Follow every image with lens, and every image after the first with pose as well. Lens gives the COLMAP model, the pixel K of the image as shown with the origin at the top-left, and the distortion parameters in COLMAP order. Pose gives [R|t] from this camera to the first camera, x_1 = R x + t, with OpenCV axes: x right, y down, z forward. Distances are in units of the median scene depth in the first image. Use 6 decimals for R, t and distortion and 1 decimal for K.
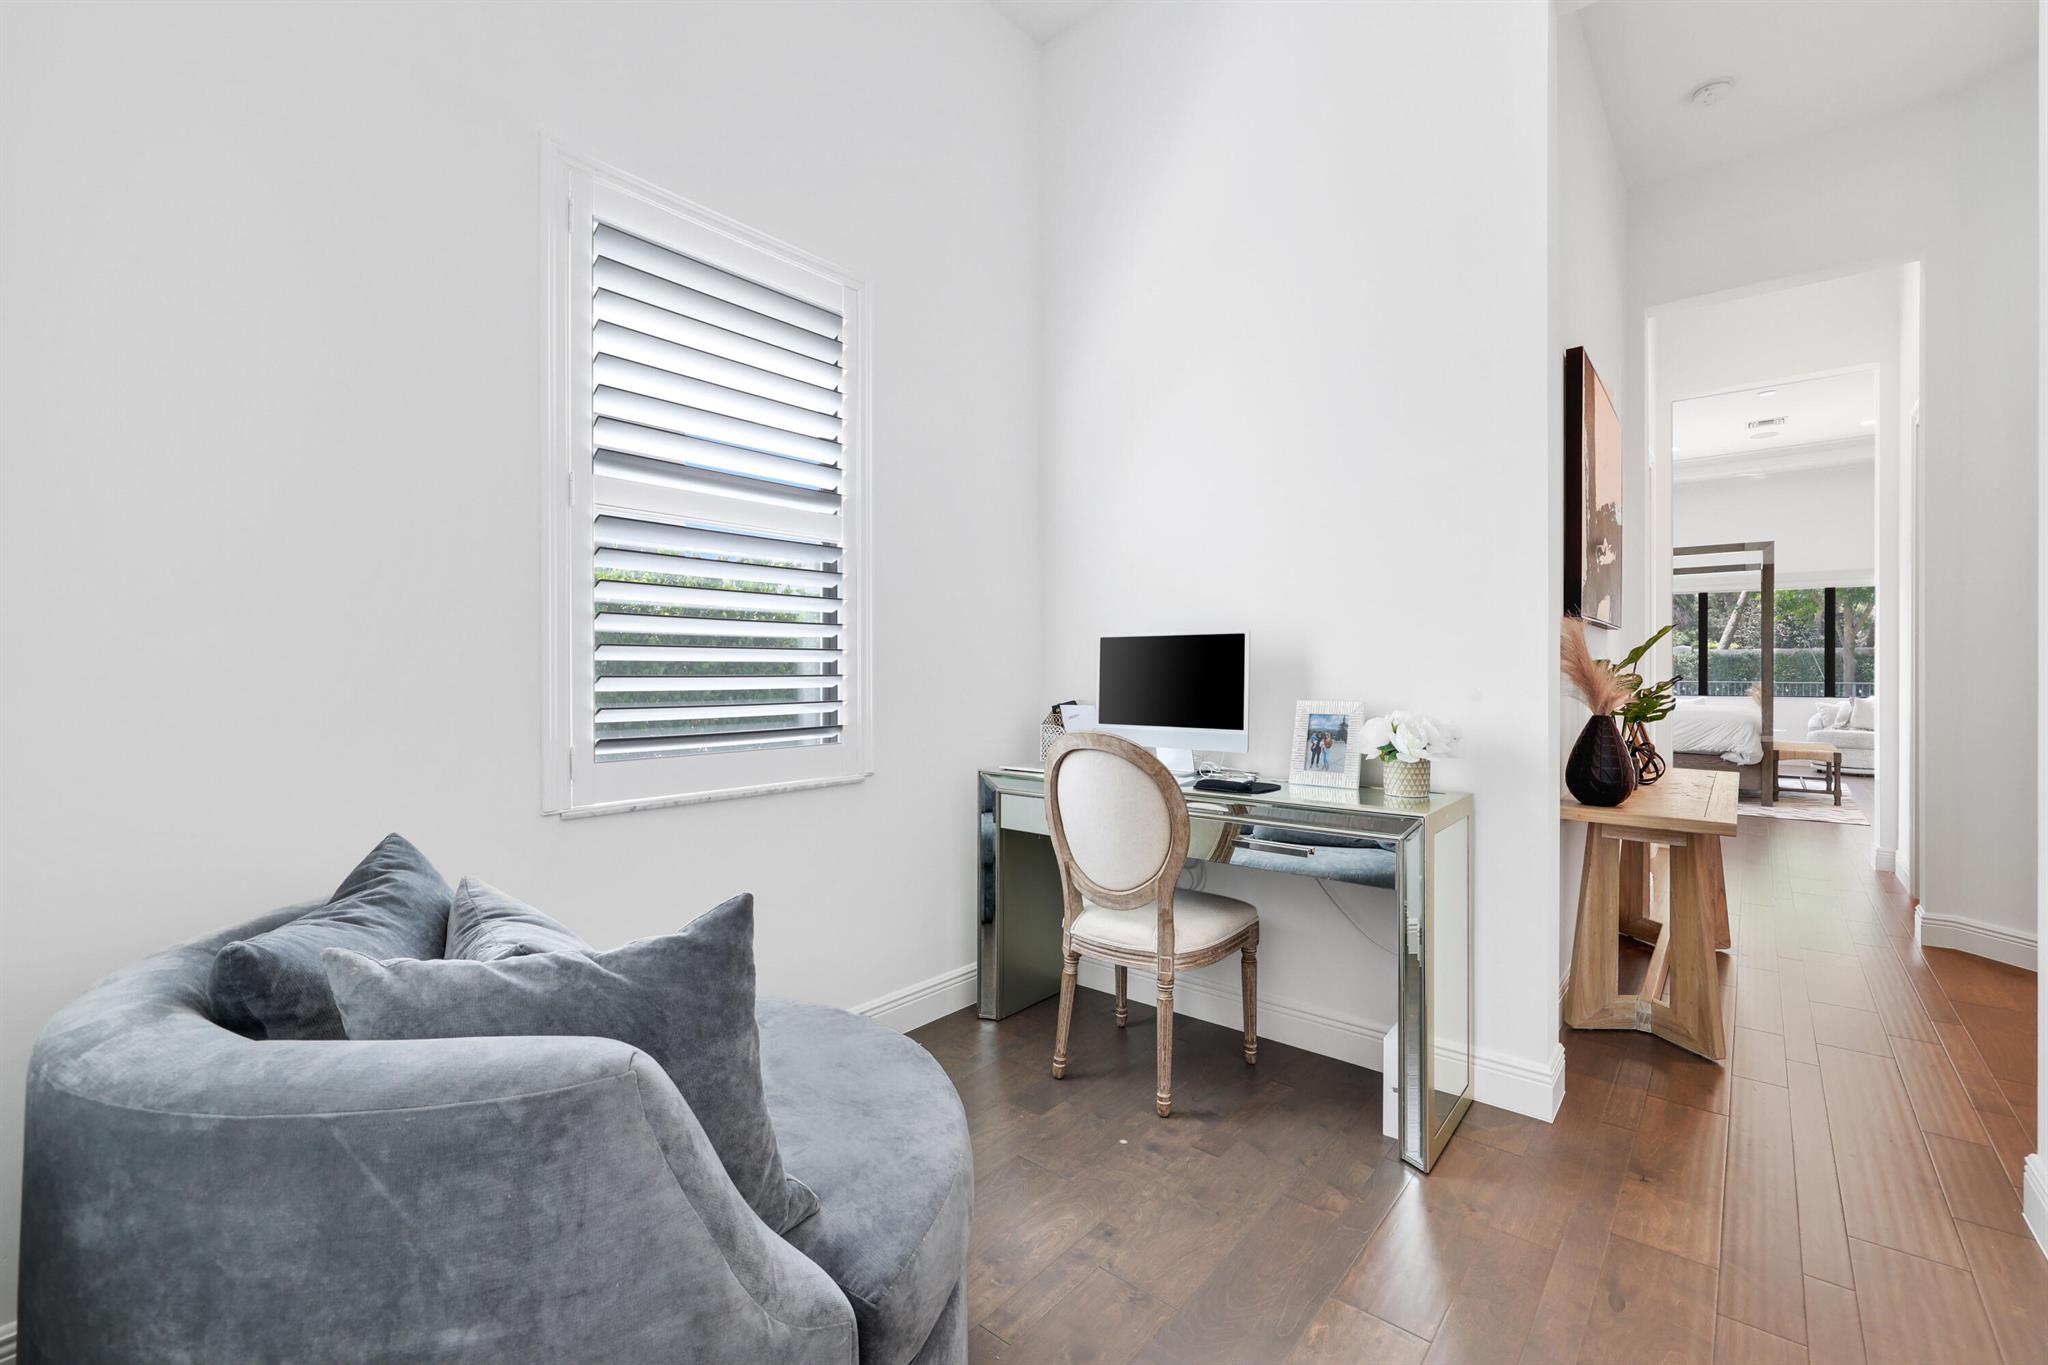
lens RADIAL K [[872.5, 0, 1027.7], [0, 872.5, 675.1], [0, 0, 1]] dist [0.000790, -0.000836]
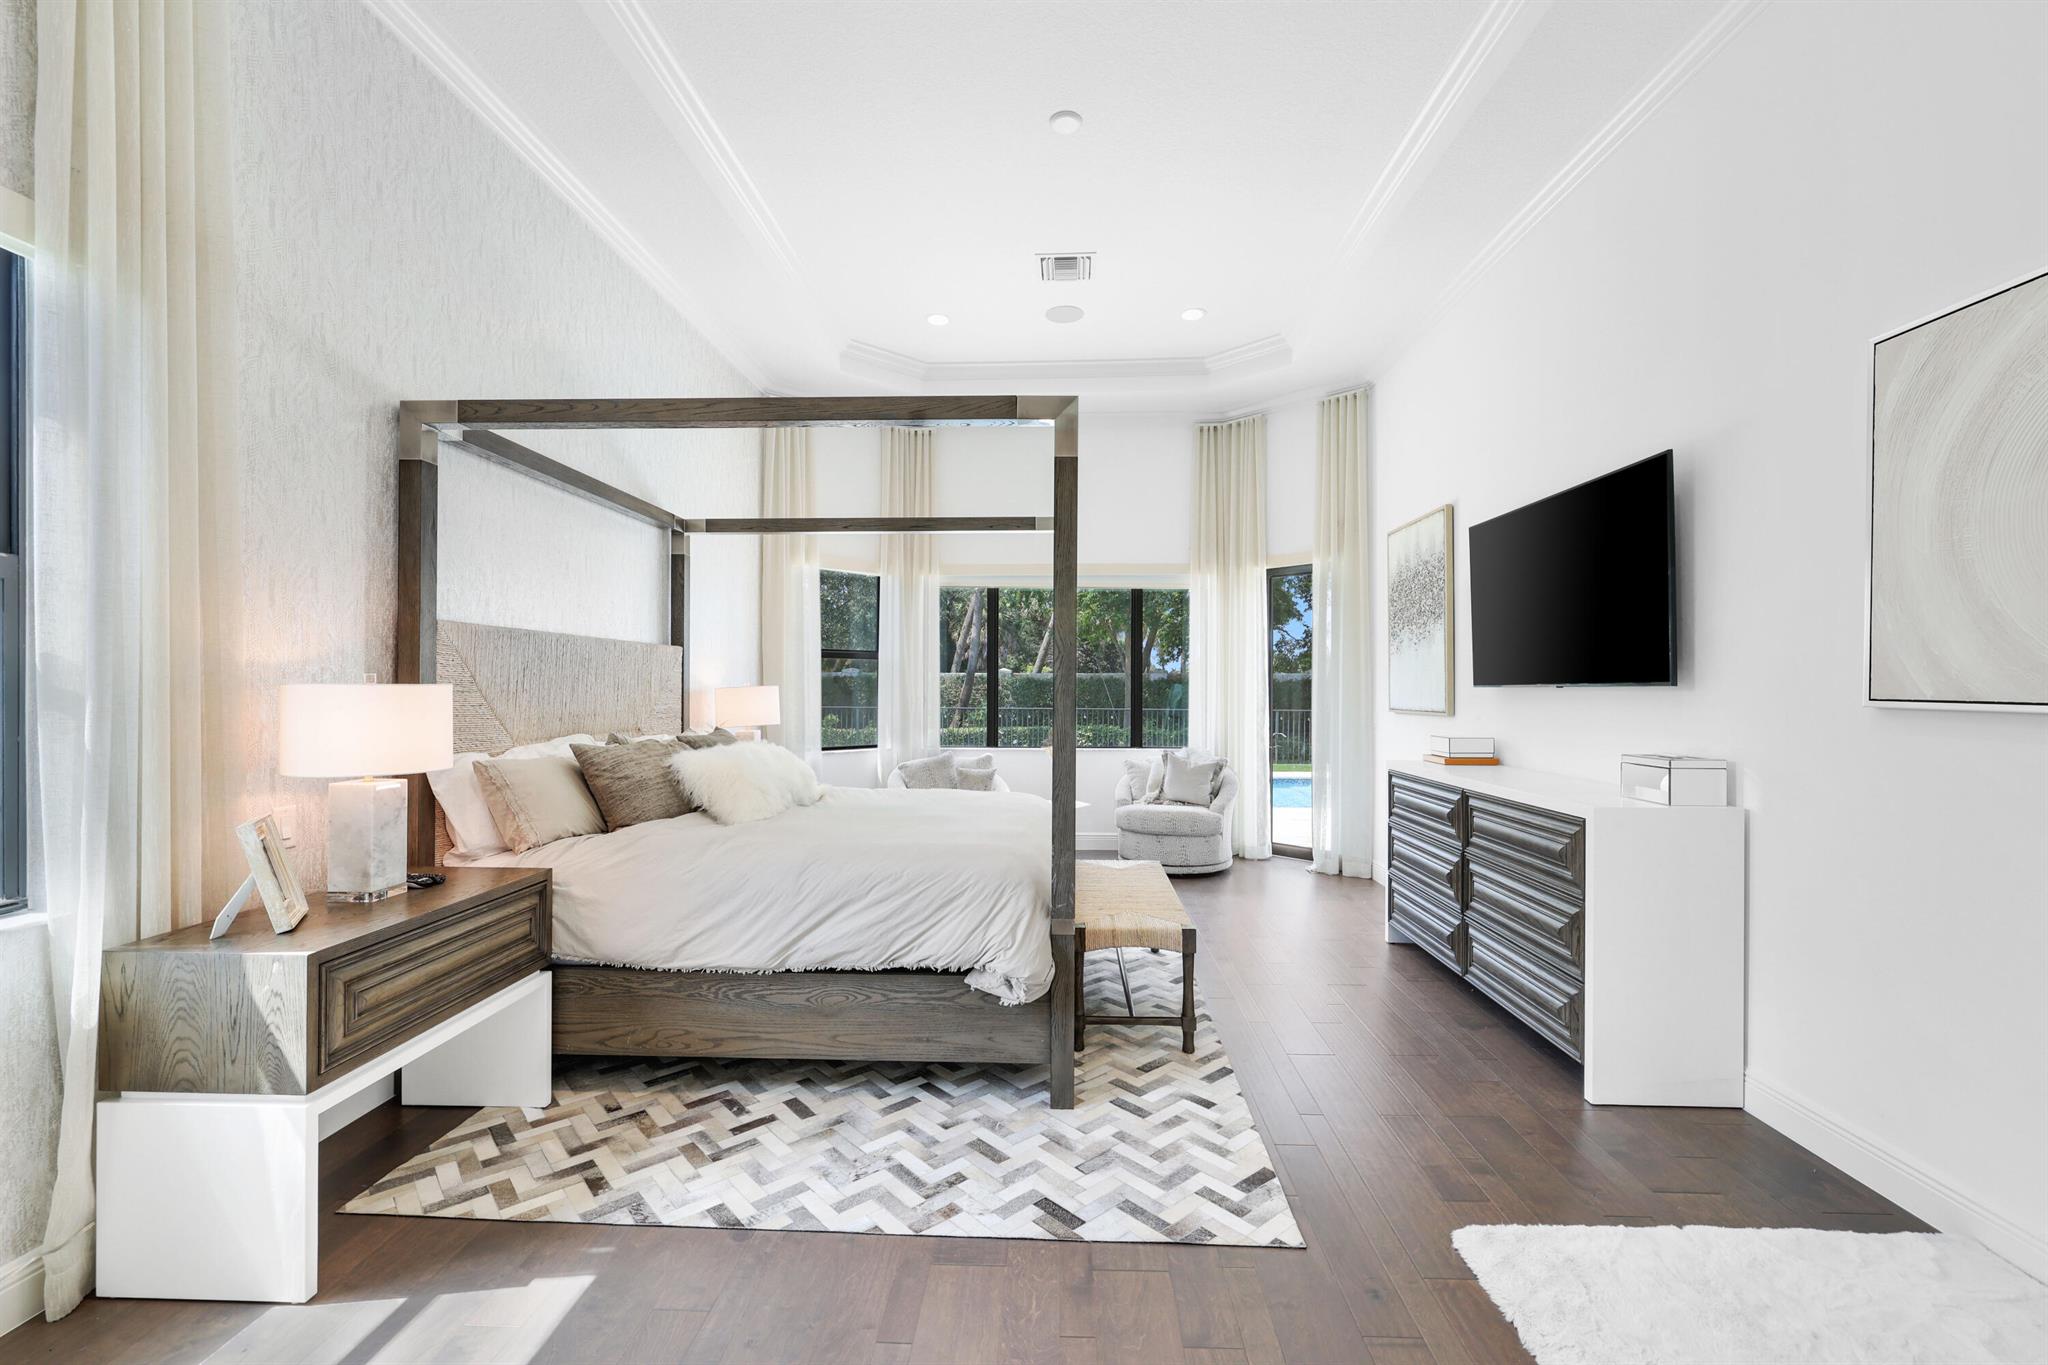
lens RADIAL K [[872.5, 0, 1015.4], [0, 872.5, 682.7], [0, 0, 1]] dist [0.000790, -0.000836]
pose [[0.802577, 0.006576, 0.596512, 0.447094], [-0.000842, 0.999951, -0.009891, -0.021601], [-0.596548, 0.007436, 0.802543, 0.523376]]
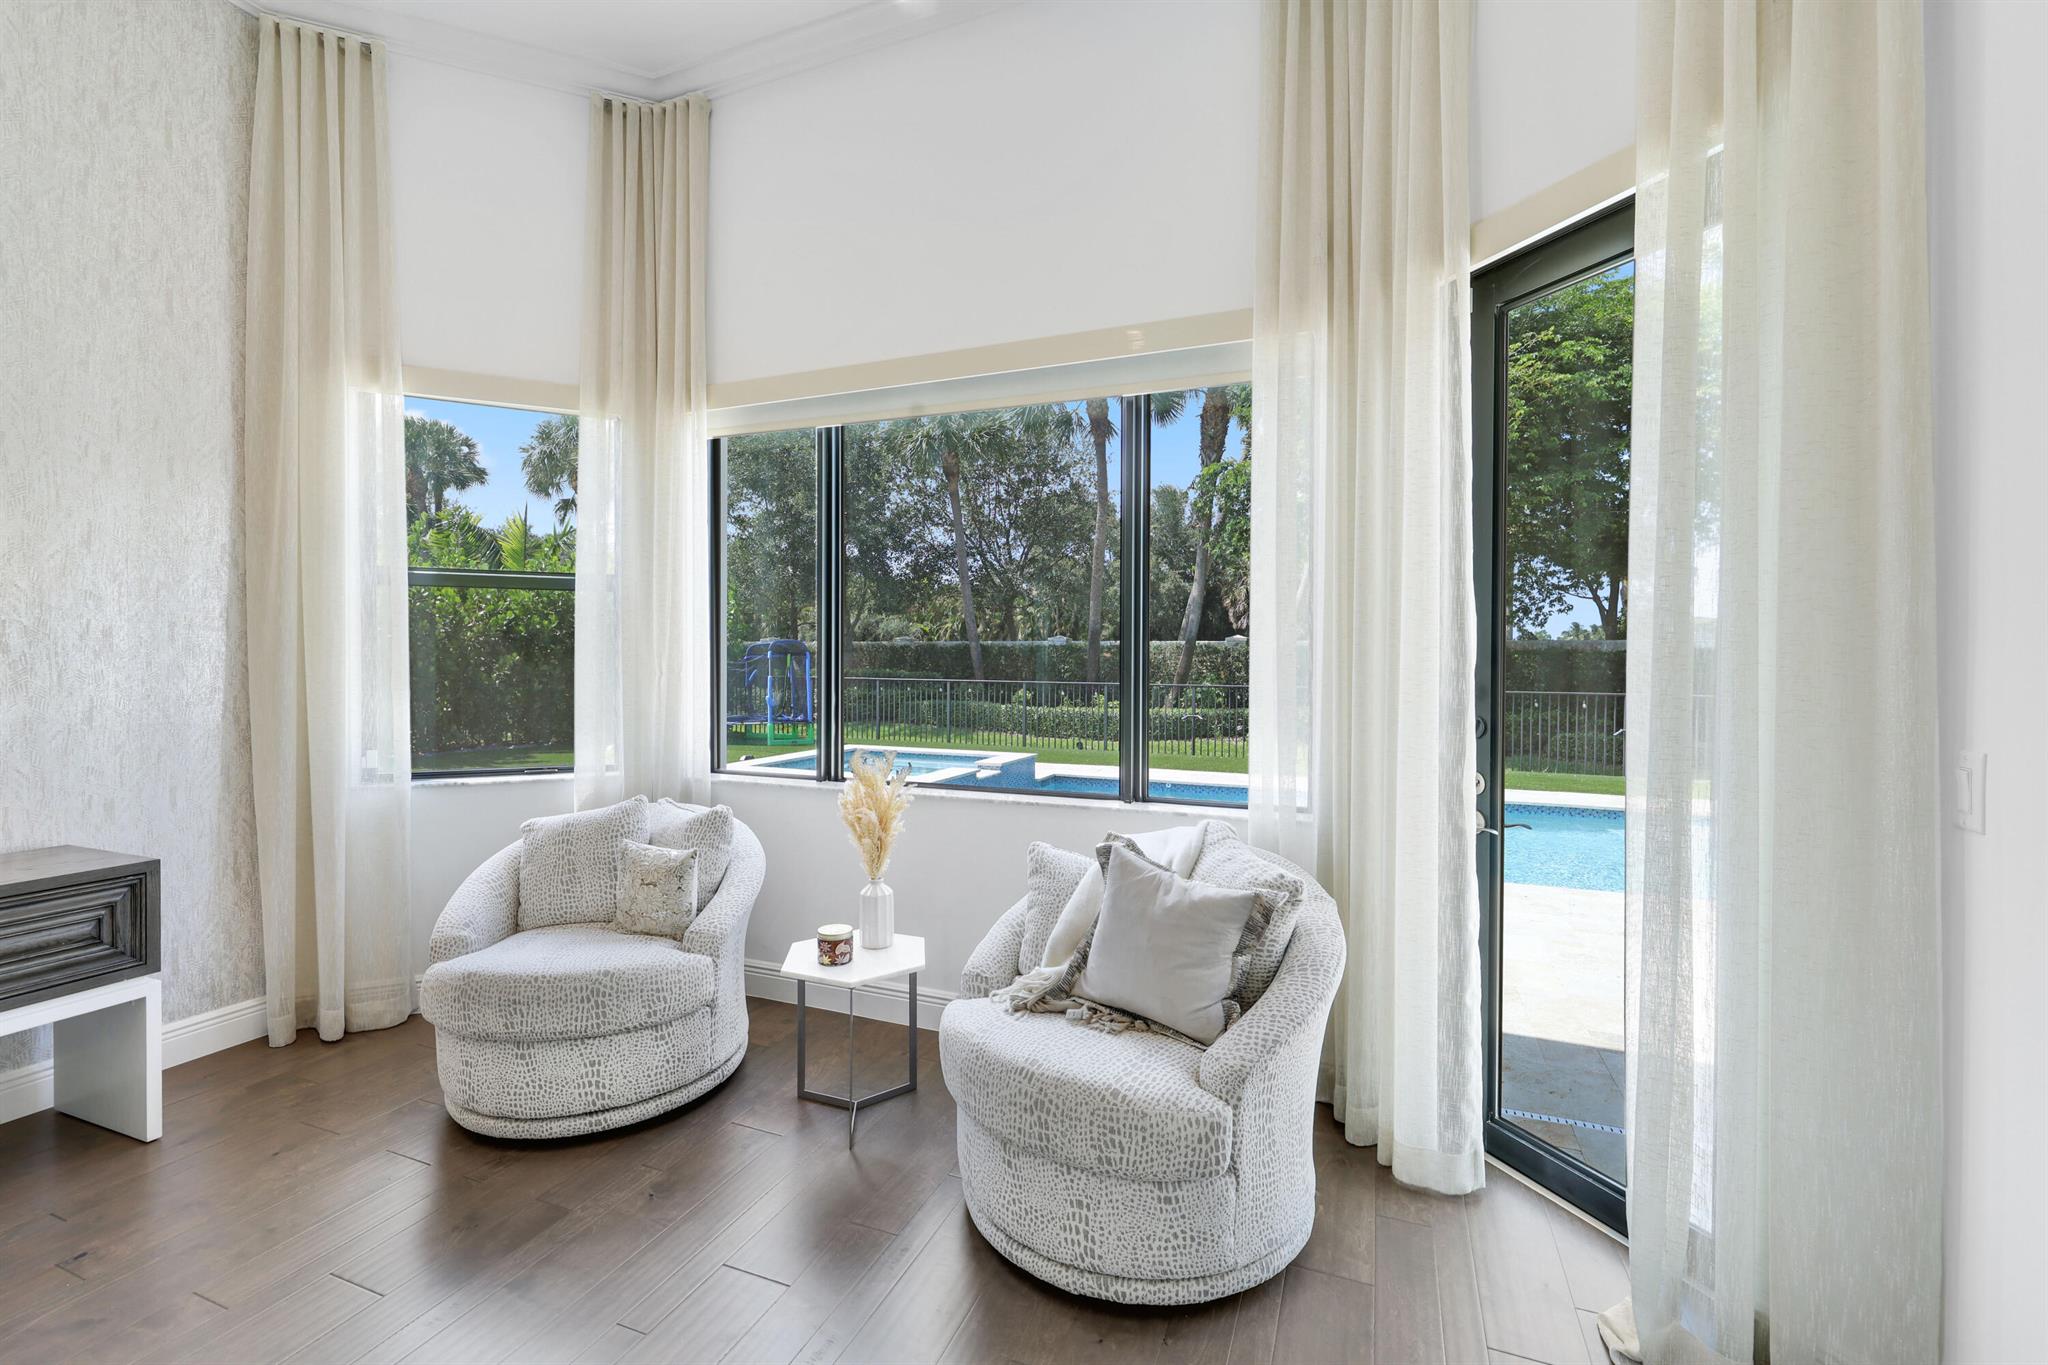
lens RADIAL K [[872.5, 0, 1036.5], [0, 872.5, 673.7], [0, 0, 1]] dist [0.000790, -0.000836]
pose [[0.932305, 0.005833, 0.361626, 0.836456], [-0.011351, 0.999849, 0.013138, -0.019494], [-0.361495, -0.016353, 0.932231, 0.791046]]
